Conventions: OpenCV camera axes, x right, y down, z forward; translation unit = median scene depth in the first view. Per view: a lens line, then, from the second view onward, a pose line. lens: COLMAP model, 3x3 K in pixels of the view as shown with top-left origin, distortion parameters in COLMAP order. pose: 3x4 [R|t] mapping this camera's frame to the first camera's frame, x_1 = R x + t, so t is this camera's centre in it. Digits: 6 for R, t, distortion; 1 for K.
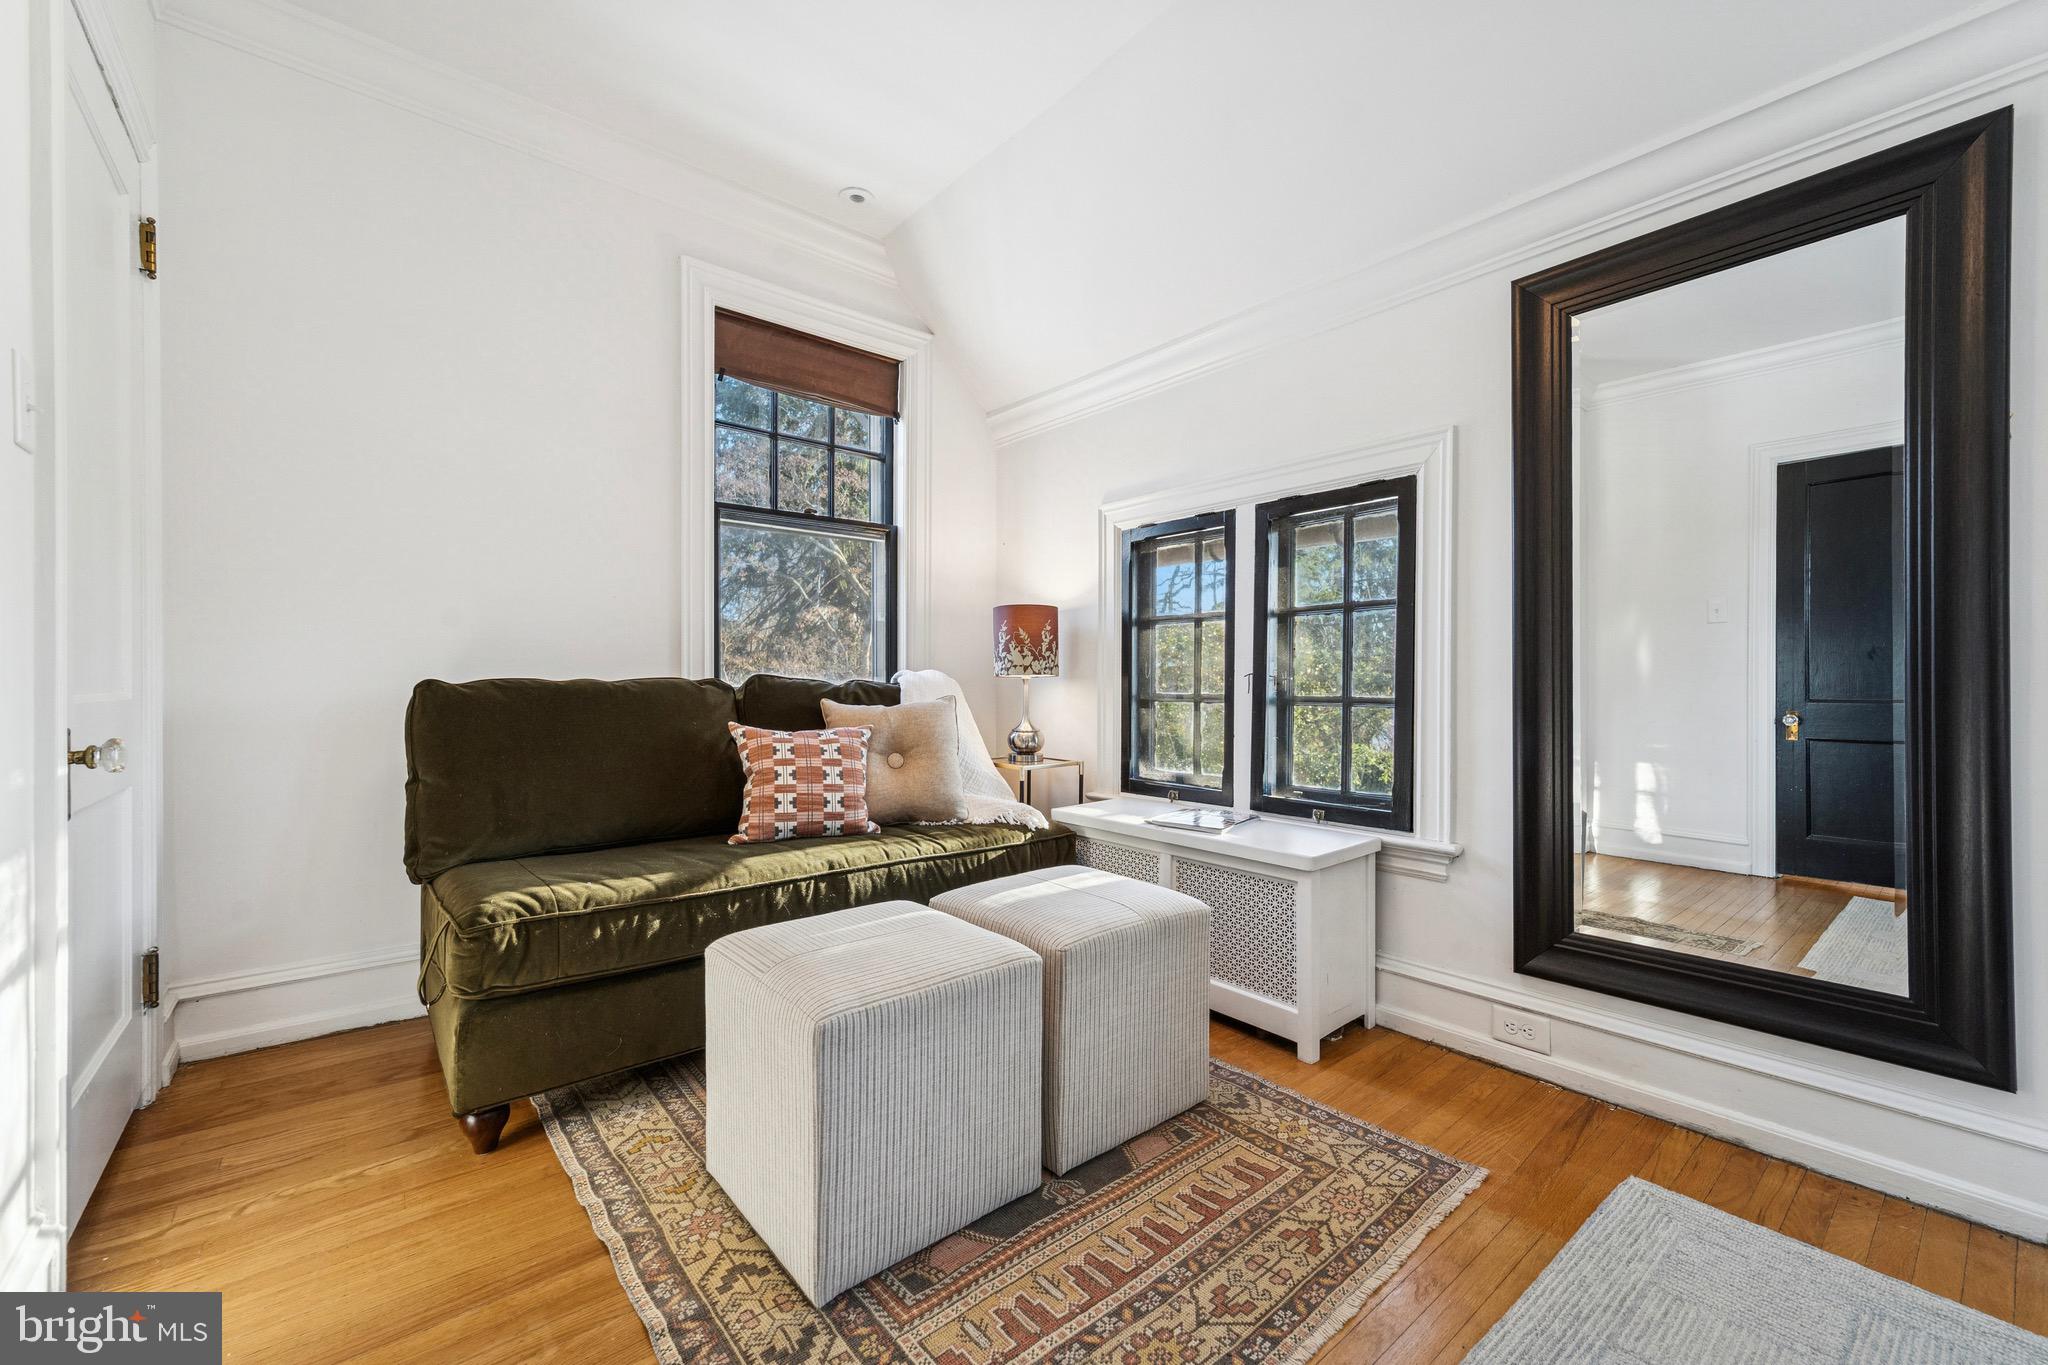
lens RADIAL K [[825.0, 0, 1017.2], [0, 825.0, 689.3], [0, 0, 1]] dist [0.001387, -0.001492]
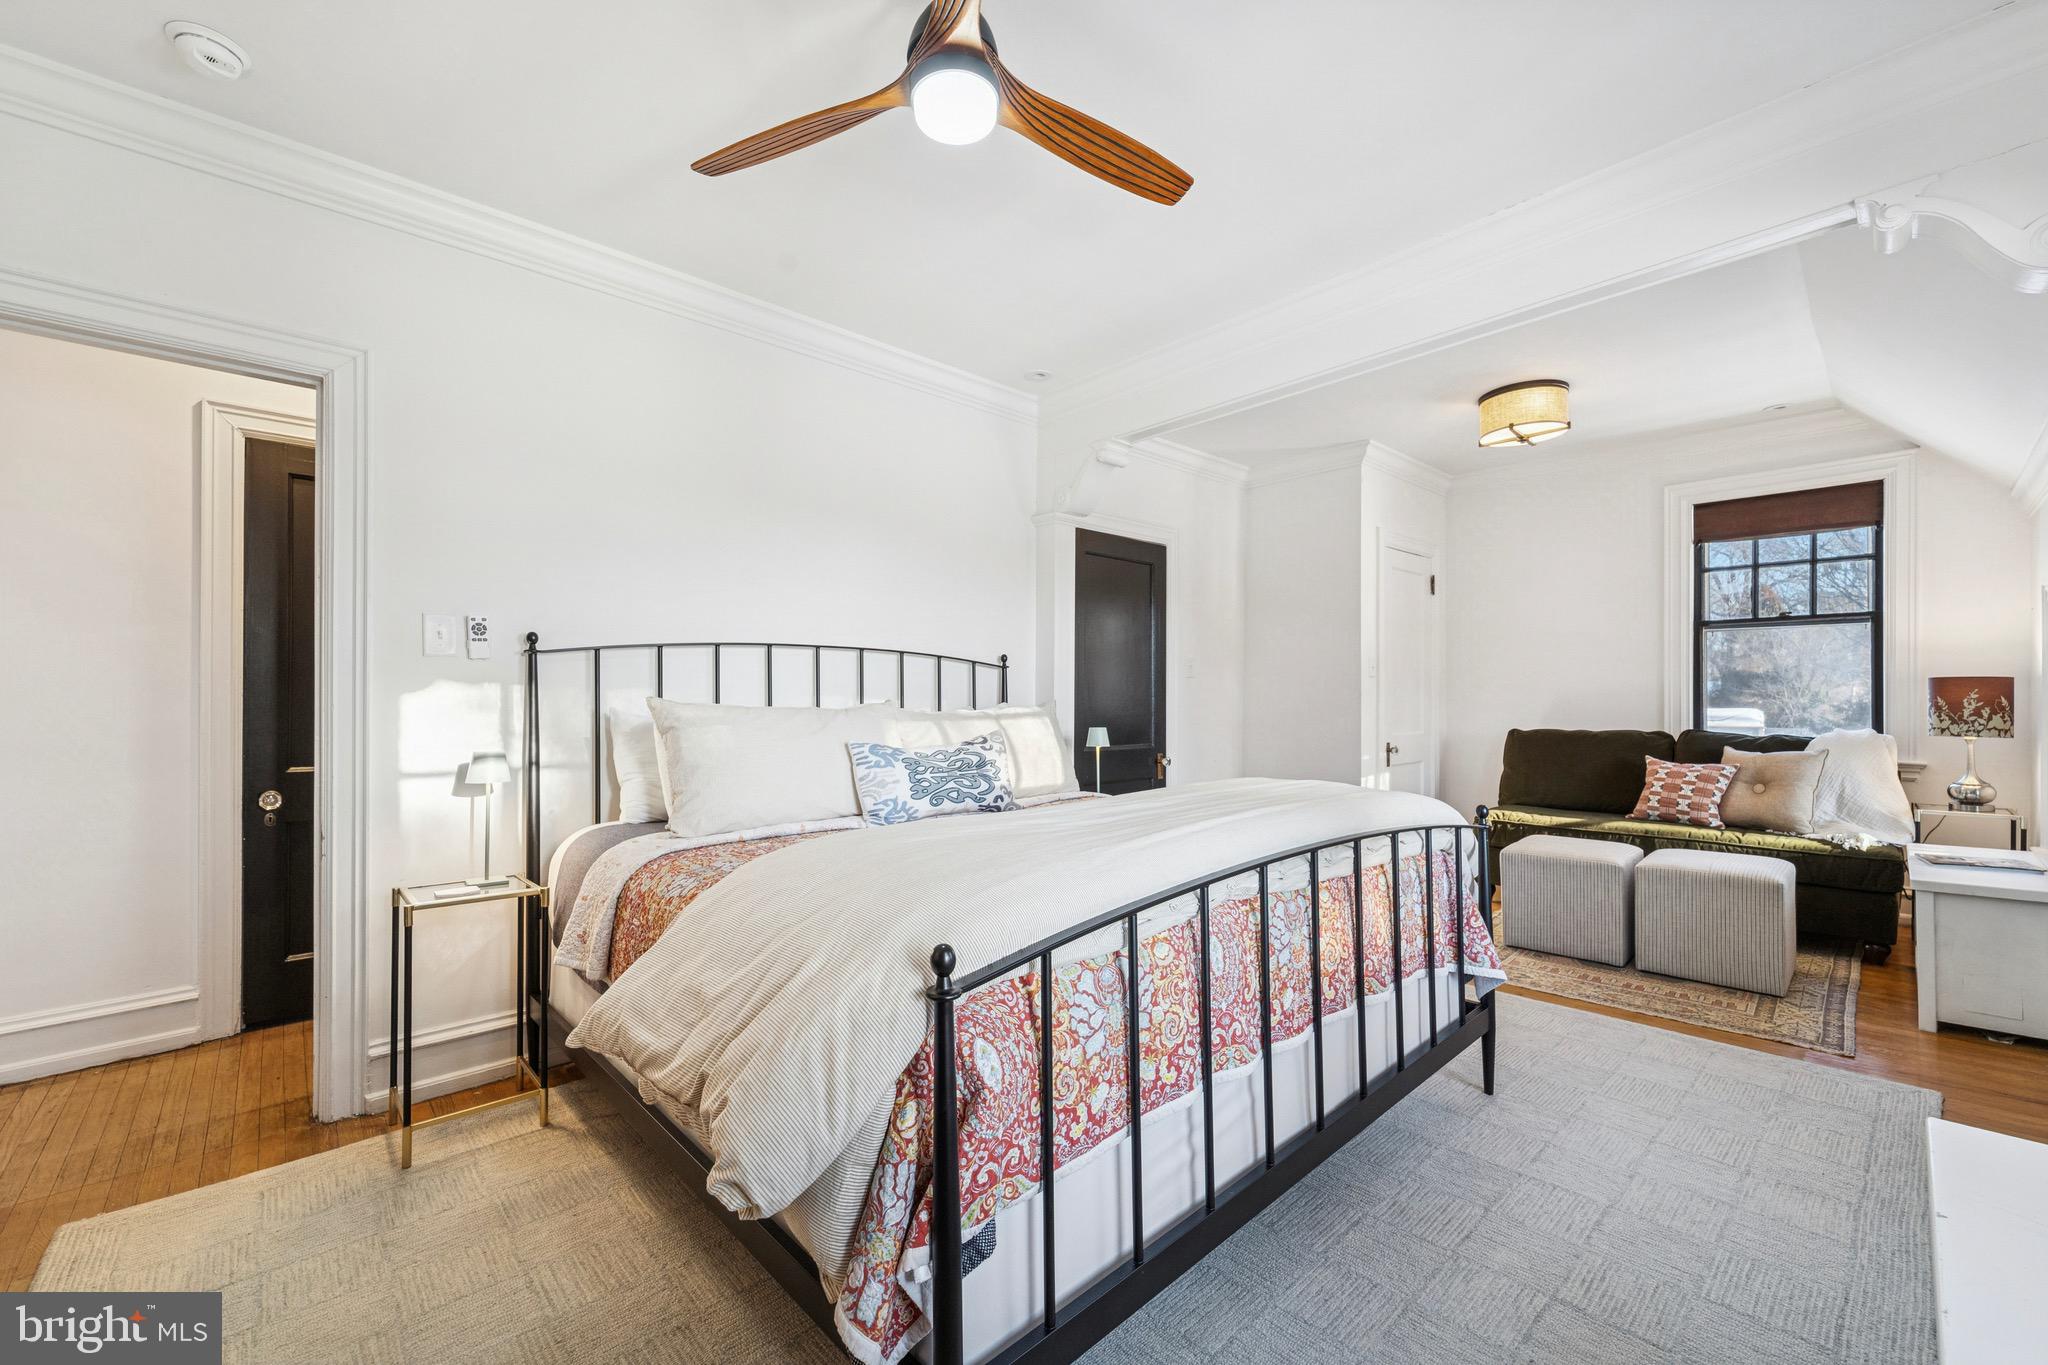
lens RADIAL K [[825.0, 0, 1022.2], [0, 825.0, 687.8], [0, 0, 1]] dist [0.001387, -0.001492]
pose [[0.051538, -0.011454, -0.998605, 1.507975], [-0.002552, 0.999929, -0.011601, -0.092769], [0.998668, 0.003146, 0.051505, -0.528356]]
